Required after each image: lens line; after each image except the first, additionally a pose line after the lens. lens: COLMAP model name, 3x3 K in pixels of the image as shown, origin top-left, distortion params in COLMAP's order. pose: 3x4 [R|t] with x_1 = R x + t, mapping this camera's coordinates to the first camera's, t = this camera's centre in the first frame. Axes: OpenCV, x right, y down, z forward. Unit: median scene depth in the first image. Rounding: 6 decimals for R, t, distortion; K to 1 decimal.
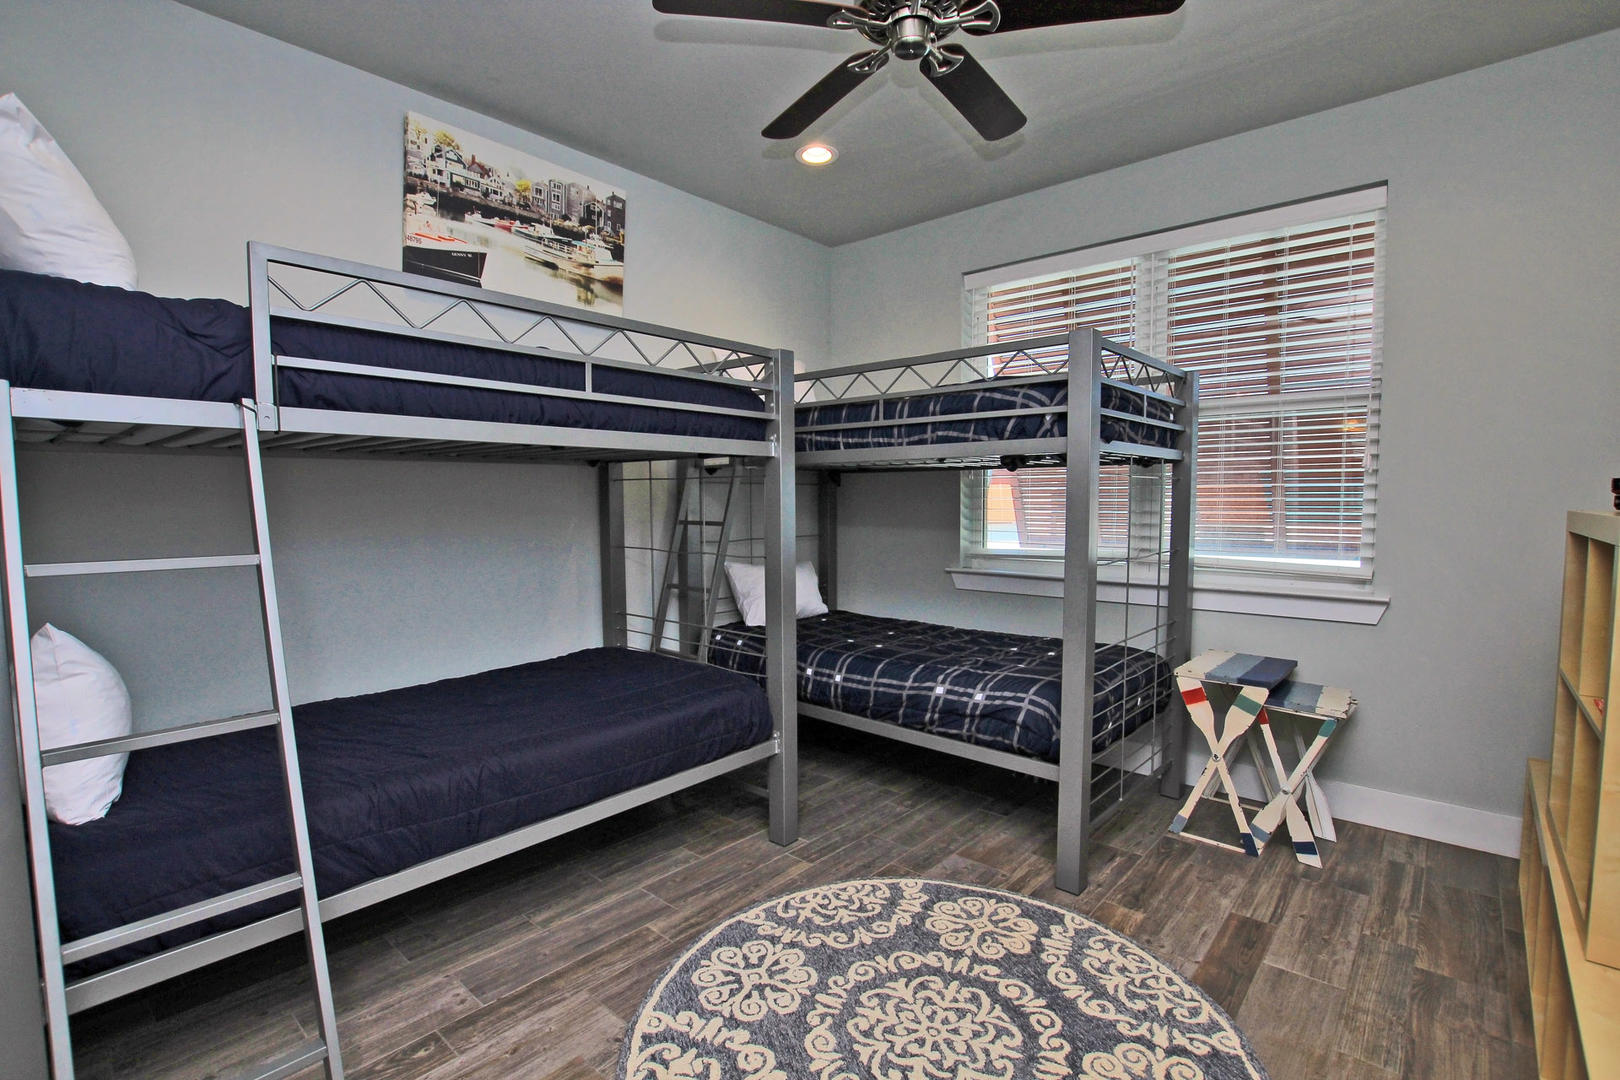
lens RADIAL K [[747.8, 0, 812.9], [0, 747.8, 543.0], [0, 0, 1]] dist [-0.025439, 0.000794]
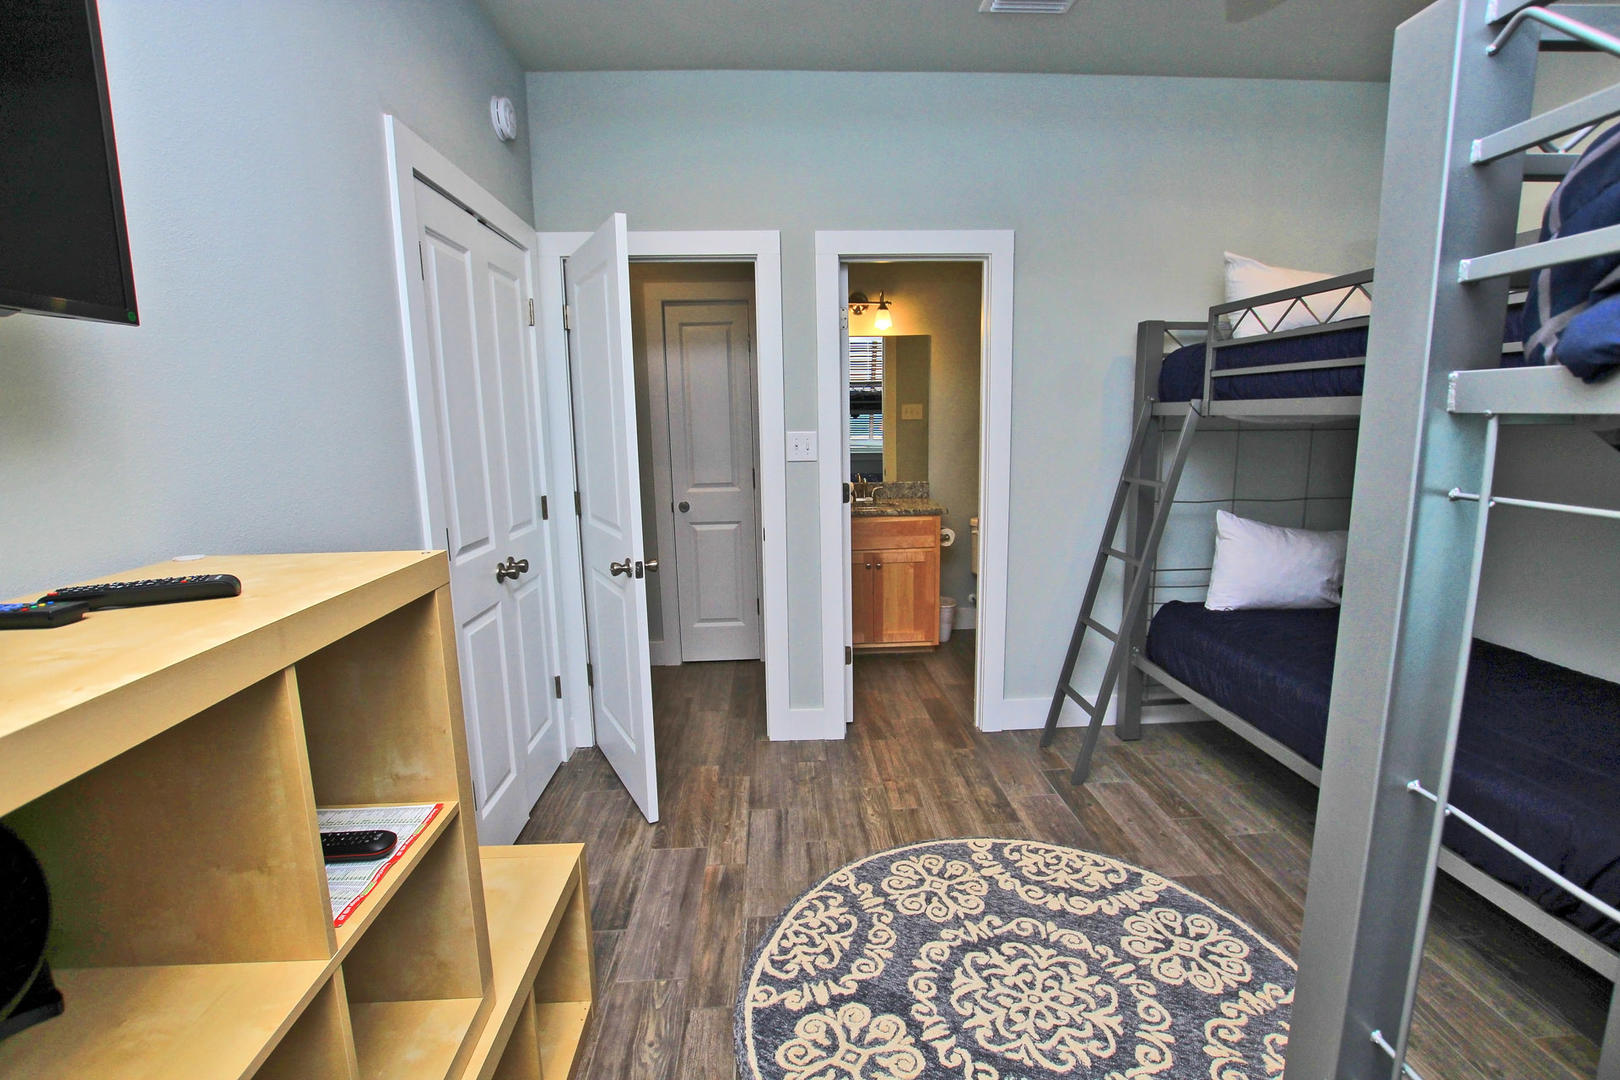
lens RADIAL K [[747.8, 0, 814.4], [0, 747.8, 539.1], [0, 0, 1]] dist [-0.025439, 0.000794]
pose [[-0.712472, 0.124384, -0.690588, 1.003856], [-0.028450, 0.978234, 0.205544, -0.171169], [0.701123, 0.166092, -0.693426, 1.375487]]
